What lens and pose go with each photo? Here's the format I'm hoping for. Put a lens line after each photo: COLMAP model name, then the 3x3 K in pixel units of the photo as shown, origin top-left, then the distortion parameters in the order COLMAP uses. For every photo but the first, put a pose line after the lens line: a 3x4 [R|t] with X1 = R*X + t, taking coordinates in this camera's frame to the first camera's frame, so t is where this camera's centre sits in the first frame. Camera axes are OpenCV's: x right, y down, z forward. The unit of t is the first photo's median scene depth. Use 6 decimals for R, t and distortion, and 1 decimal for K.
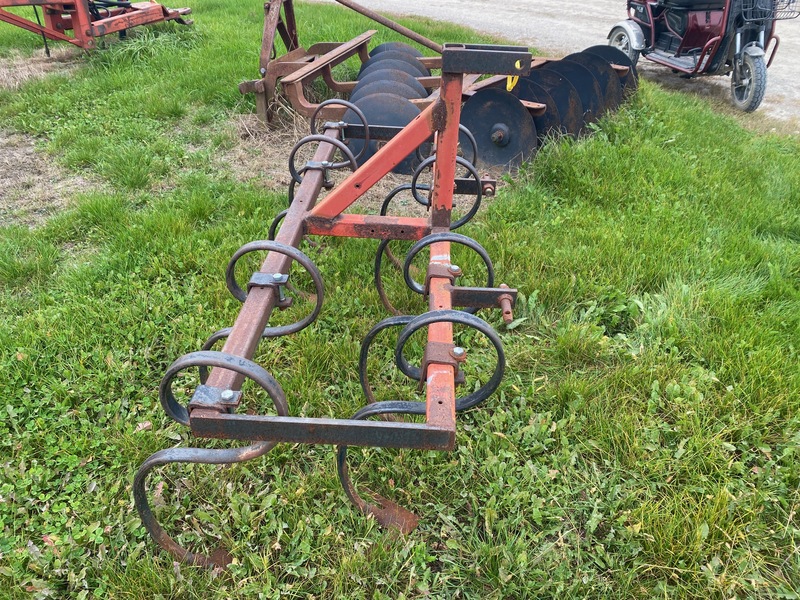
lens RADIAL K [[606.4, 0, 400.2], [0, 606.4, 299.1], [0, 0, 1]] dist [0.000353, -0.015592]
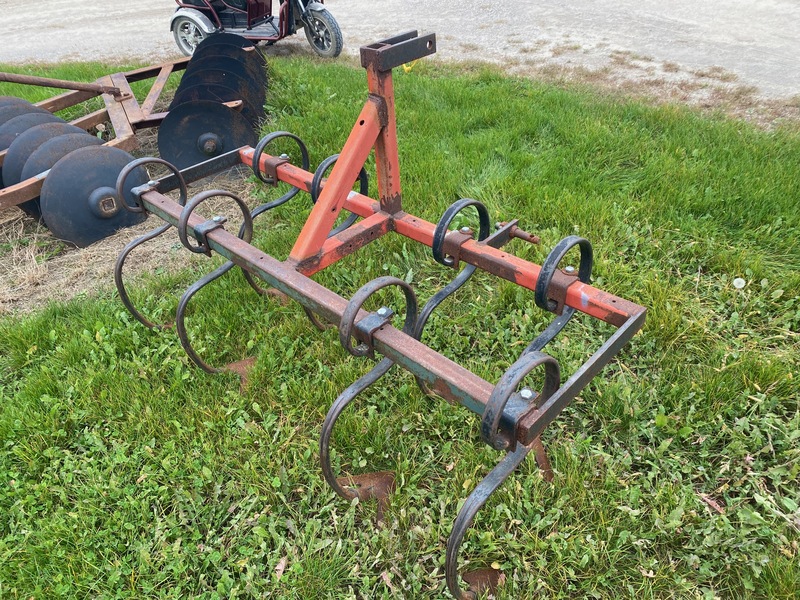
lens RADIAL K [[606.4, 0, 399.3], [0, 606.4, 302.6], [0, 0, 1]] dist [0.000353, -0.015592]
pose [[0.632335, -0.510519, 0.582685, -0.345155], [0.492223, 0.845575, 0.206686, -0.109231], [-0.598221, 0.156116, 0.785976, 0.091583]]
